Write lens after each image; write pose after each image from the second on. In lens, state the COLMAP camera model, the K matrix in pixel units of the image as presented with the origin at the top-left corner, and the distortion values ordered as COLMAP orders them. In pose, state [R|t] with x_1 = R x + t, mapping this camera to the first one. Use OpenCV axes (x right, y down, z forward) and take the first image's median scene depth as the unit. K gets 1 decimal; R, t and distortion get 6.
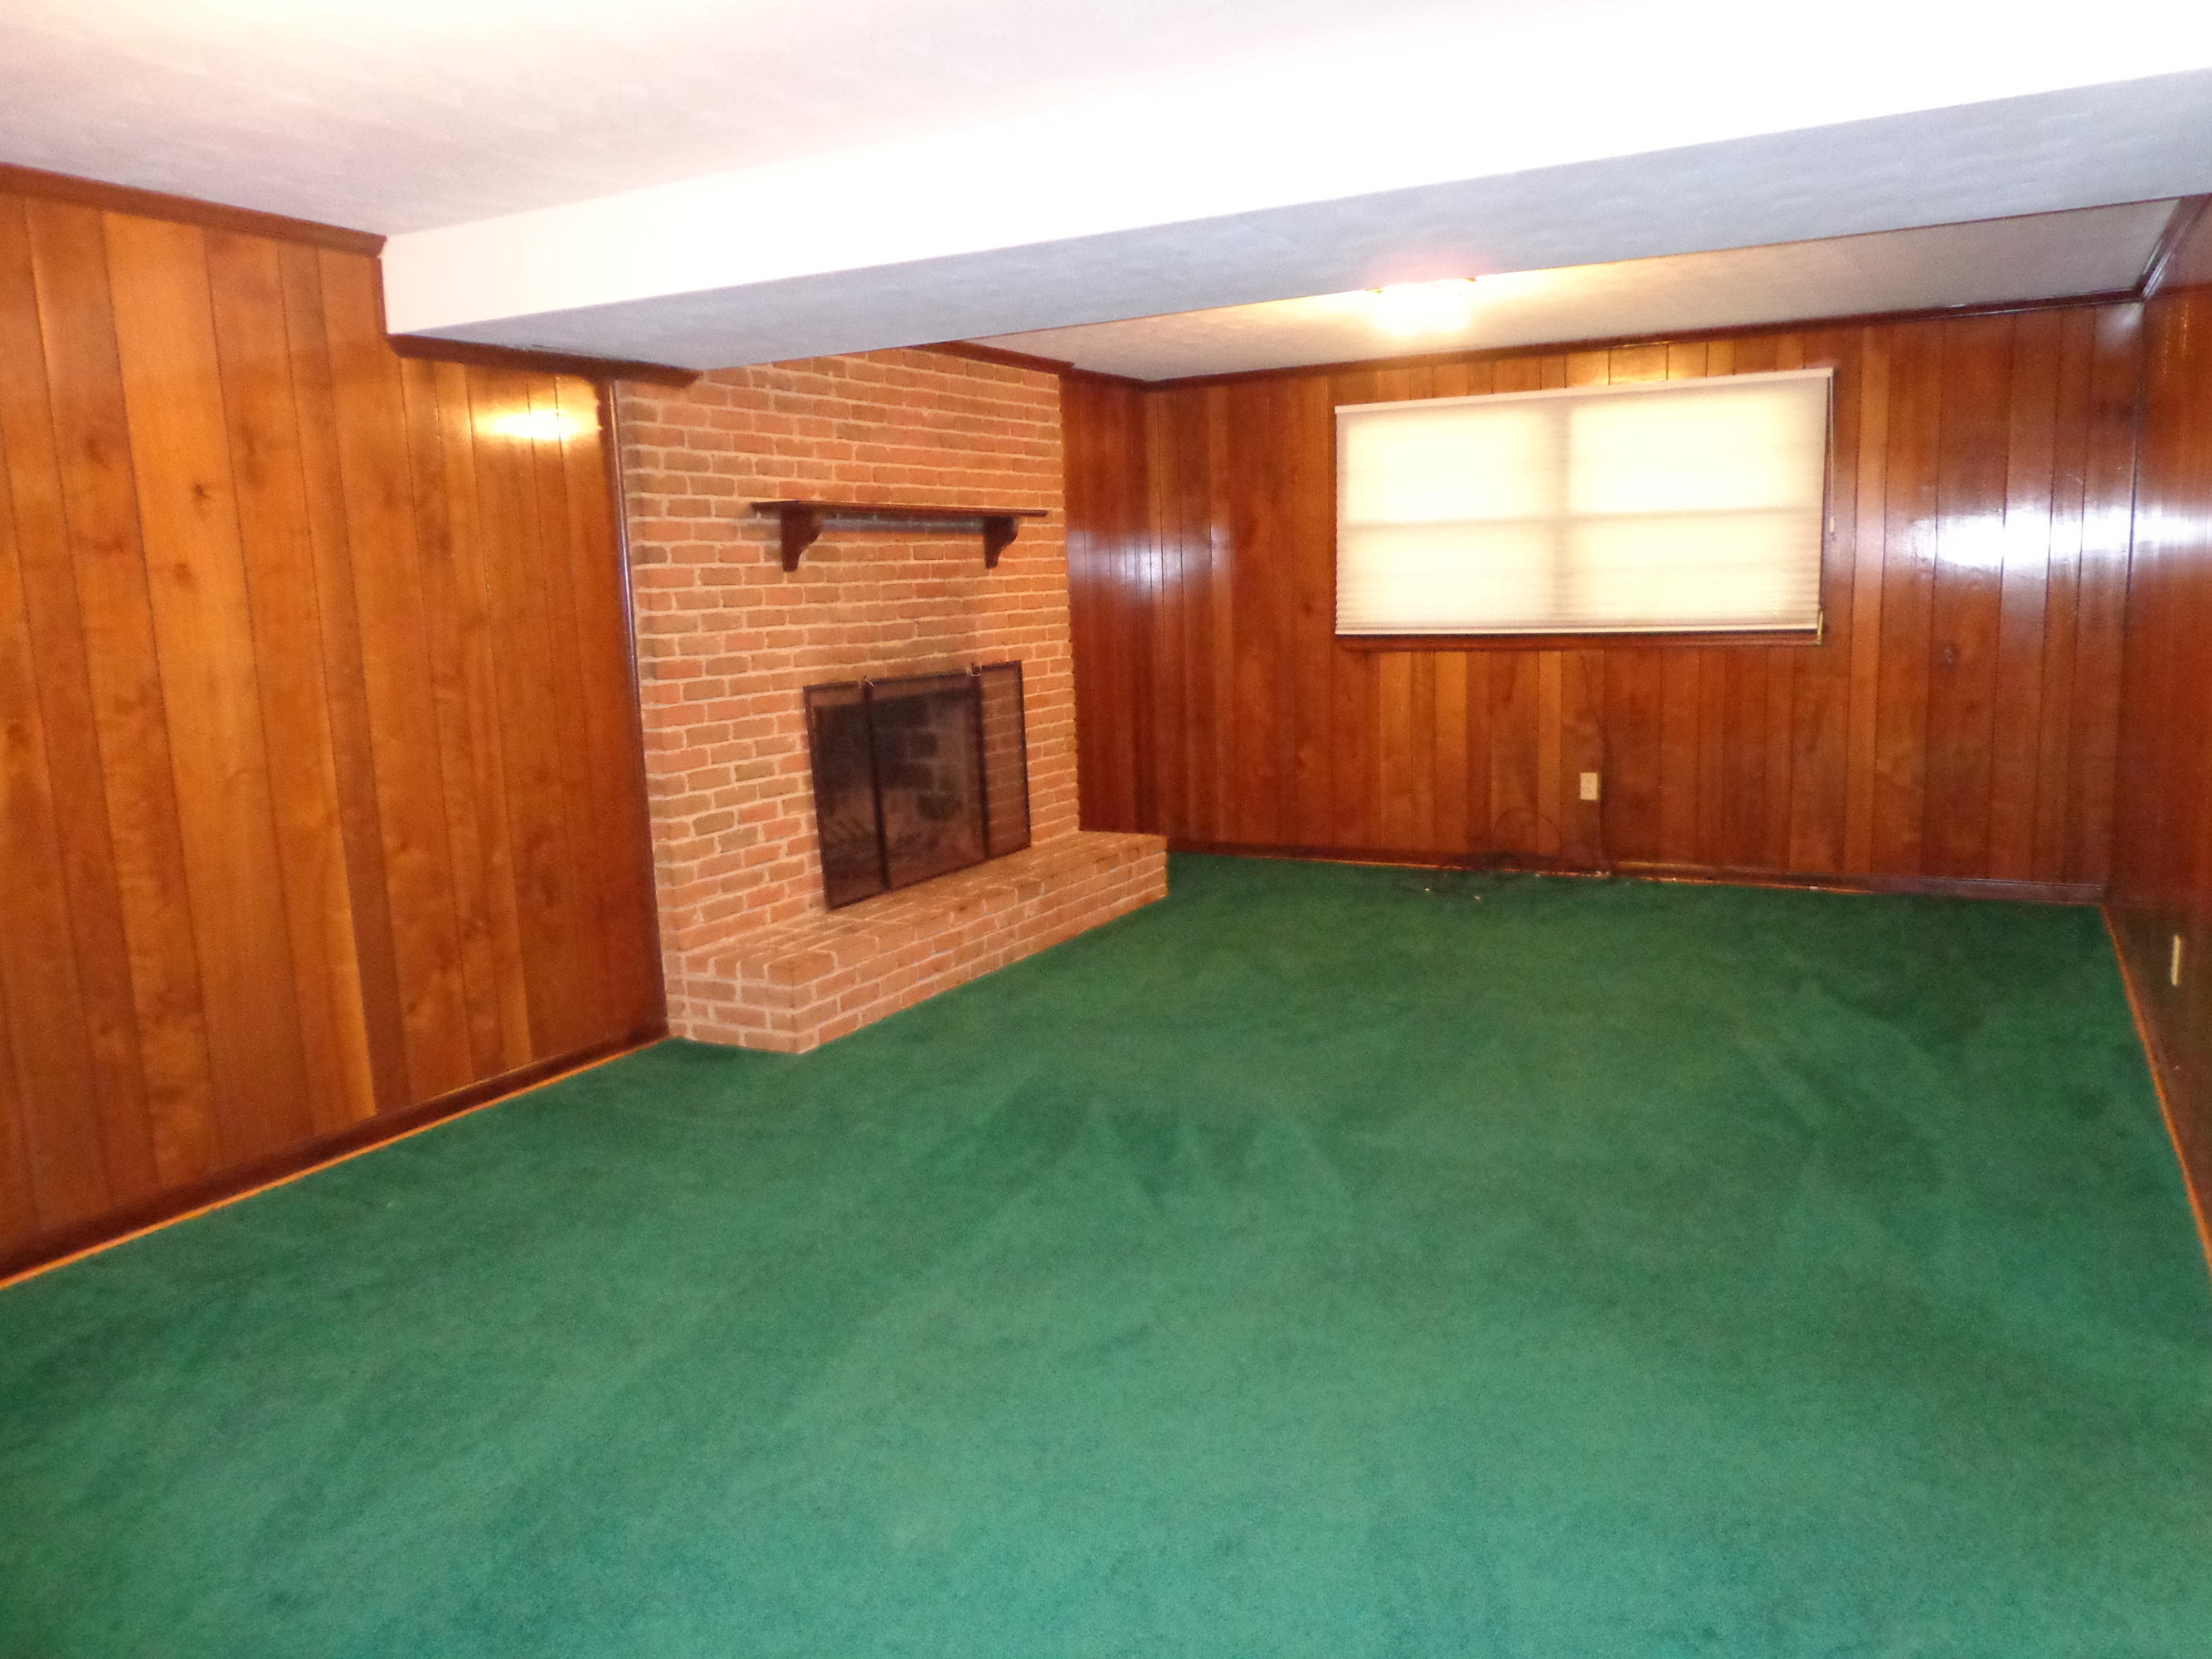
lens RADIAL K [[1755.4, 0, 1106.0], [0, 1755.4, 829.5], [0, 0, 1]] dist [0.042133, 0.004520]
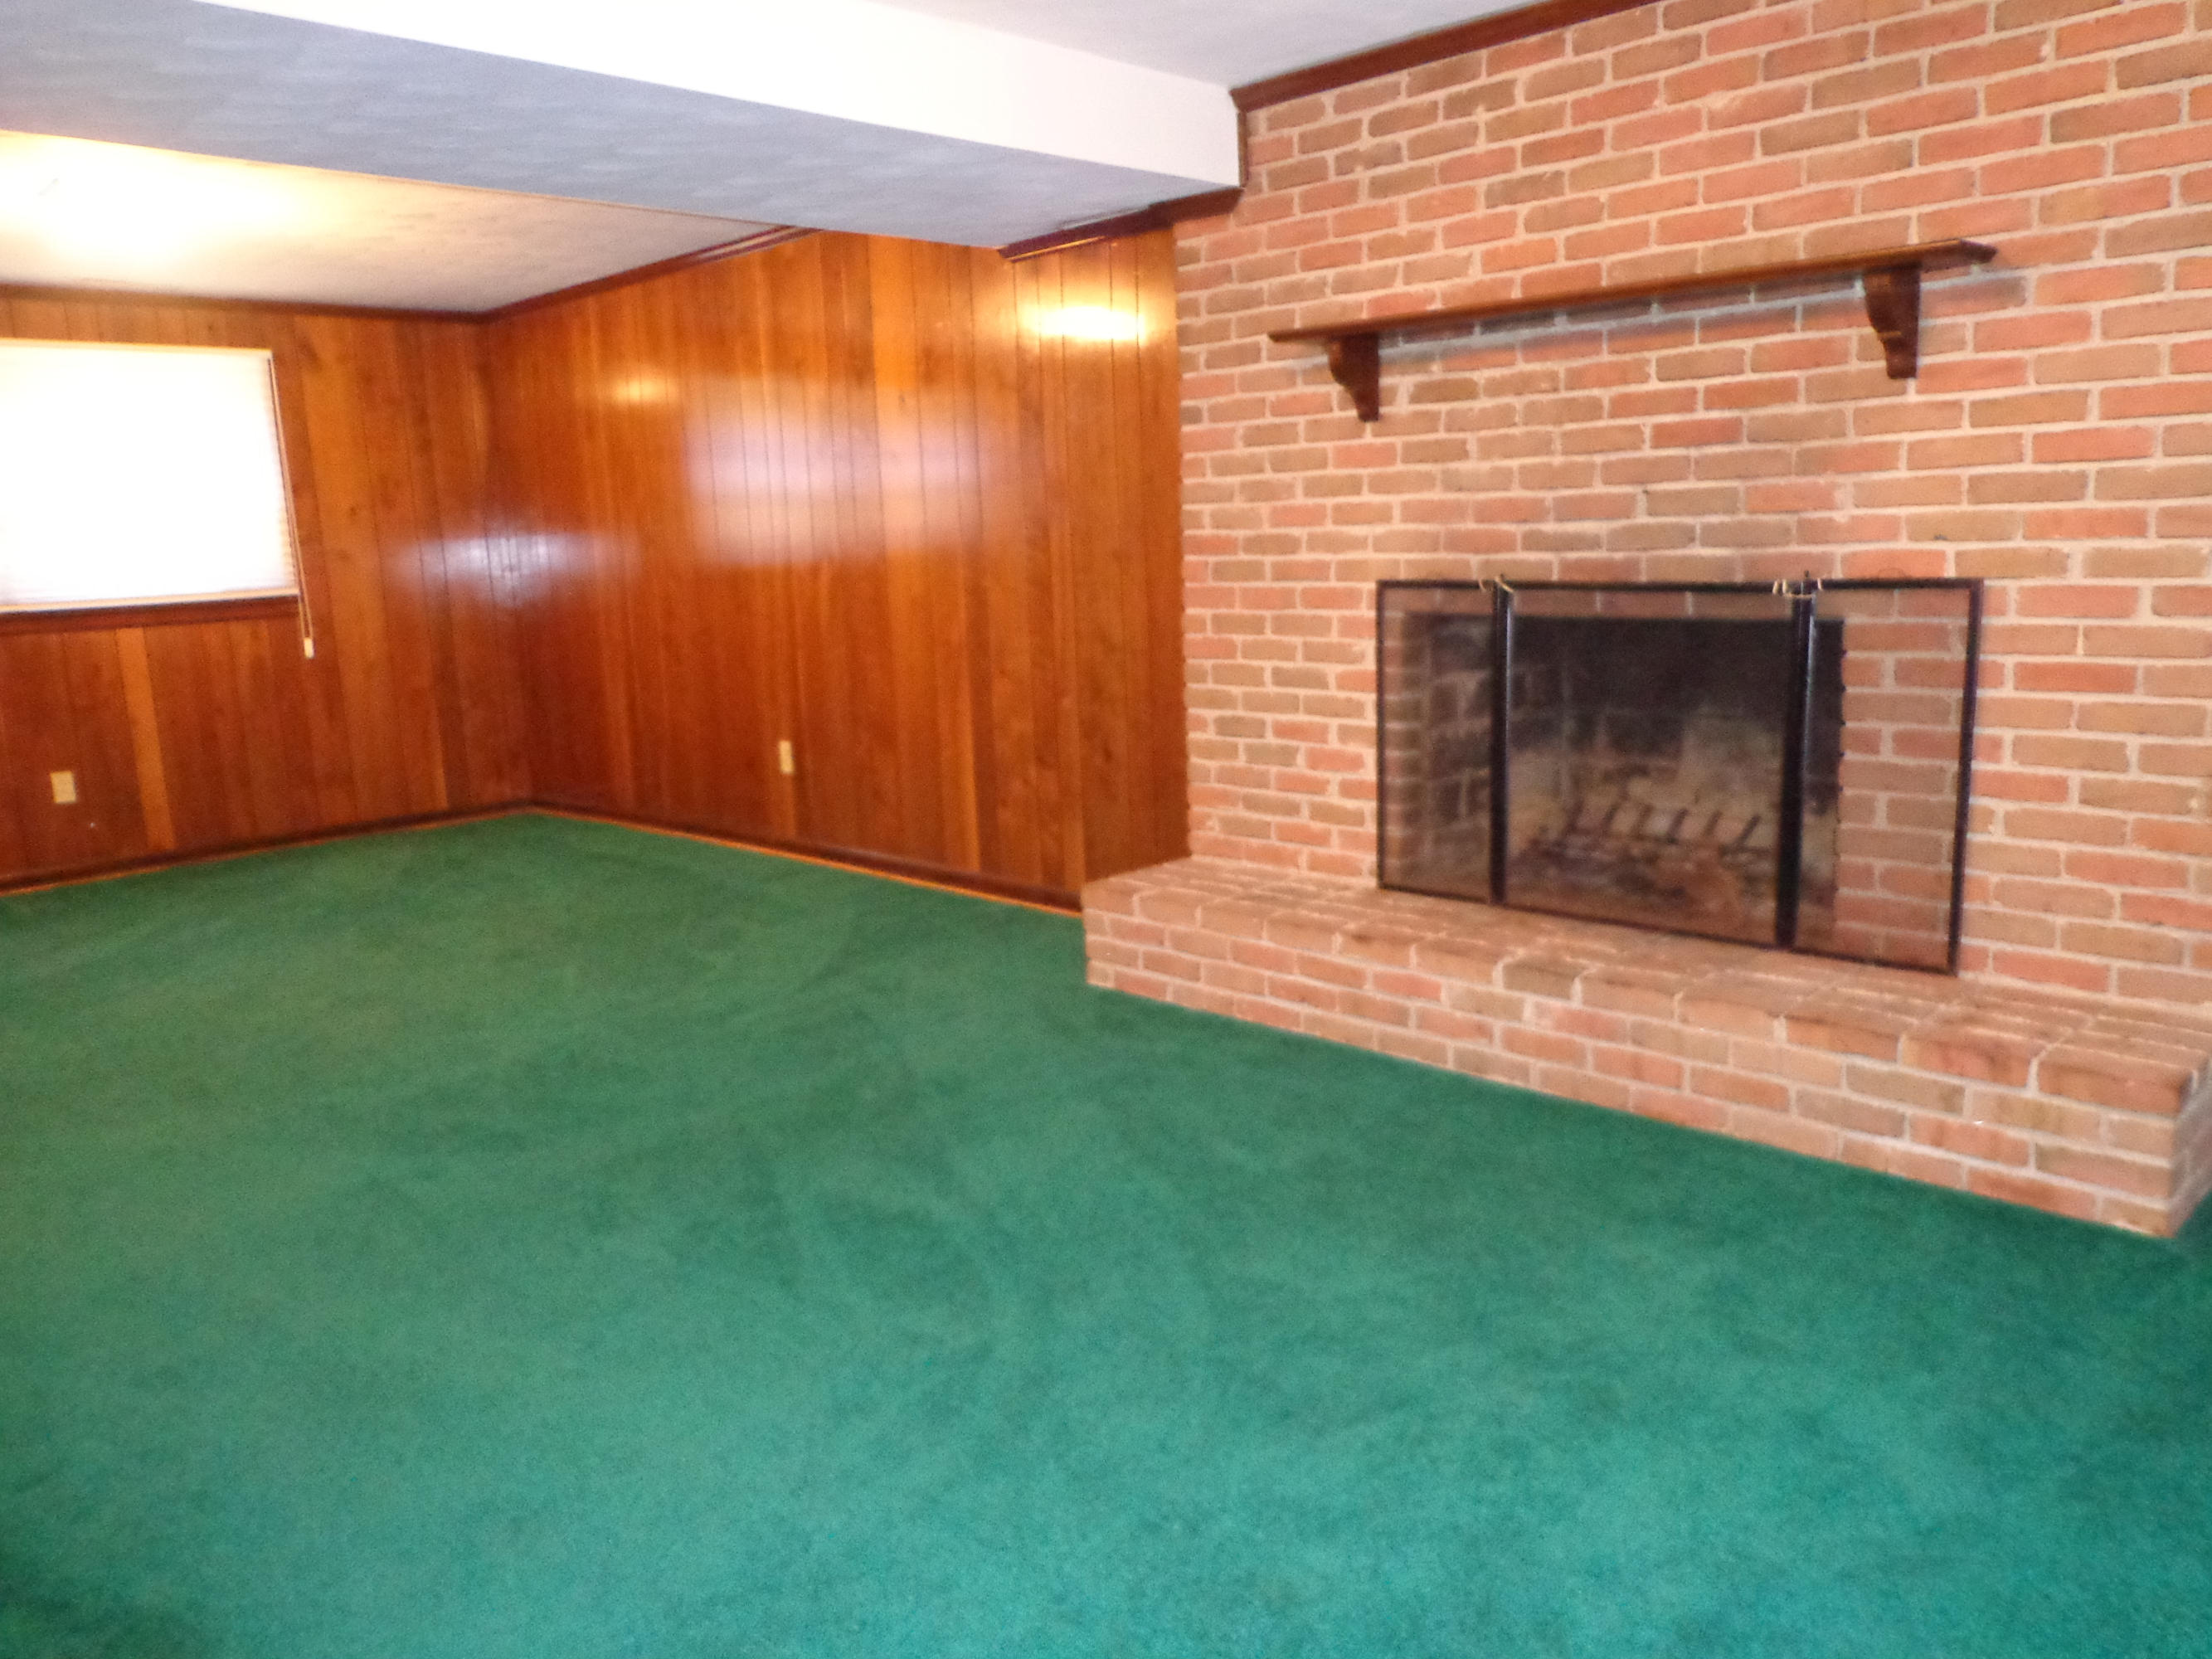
lens RADIAL K [[1622.4, 0, 1106.6], [0, 1622.4, 820.8], [0, 0, 1]] dist [-0.005097, 0.015572]
pose [[-0.304546, 0.213290, -0.928310, 0.522516], [-0.094040, 0.963111, 0.252137, -0.147100], [0.947844, 0.164085, -0.273254, 1.112794]]
